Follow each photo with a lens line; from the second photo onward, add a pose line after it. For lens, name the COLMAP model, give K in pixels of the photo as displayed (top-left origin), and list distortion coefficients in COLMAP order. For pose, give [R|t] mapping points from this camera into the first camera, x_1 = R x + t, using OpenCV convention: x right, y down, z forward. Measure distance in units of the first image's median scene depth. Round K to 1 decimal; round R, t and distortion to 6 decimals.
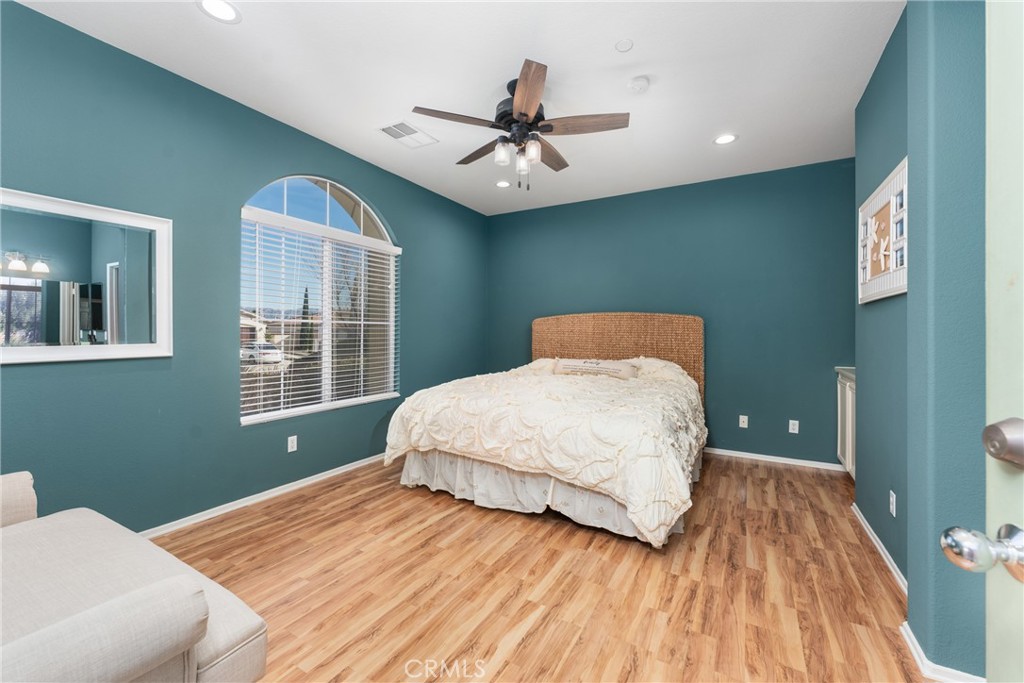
lens RADIAL K [[410.1, 0, 511.9], [0, 410.1, 334.8], [0, 0, 1]] dist [-0.001393, 0.000276]
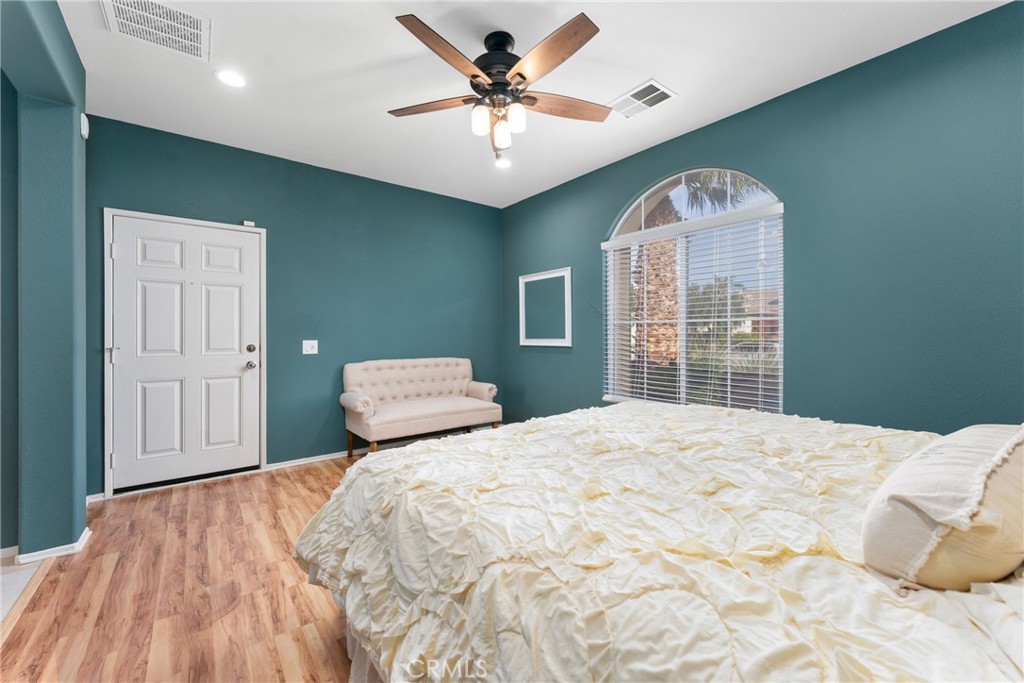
lens RADIAL K [[410.1, 0, 512.5], [0, 410.1, 337.6], [0, 0, 1]] dist [-0.001393, 0.000276]
pose [[-0.378544, 0.006757, -0.925559, 1.033475], [-0.003250, 0.999957, 0.008629, 0.000071], [0.925578, 0.006275, -0.378506, 1.748520]]
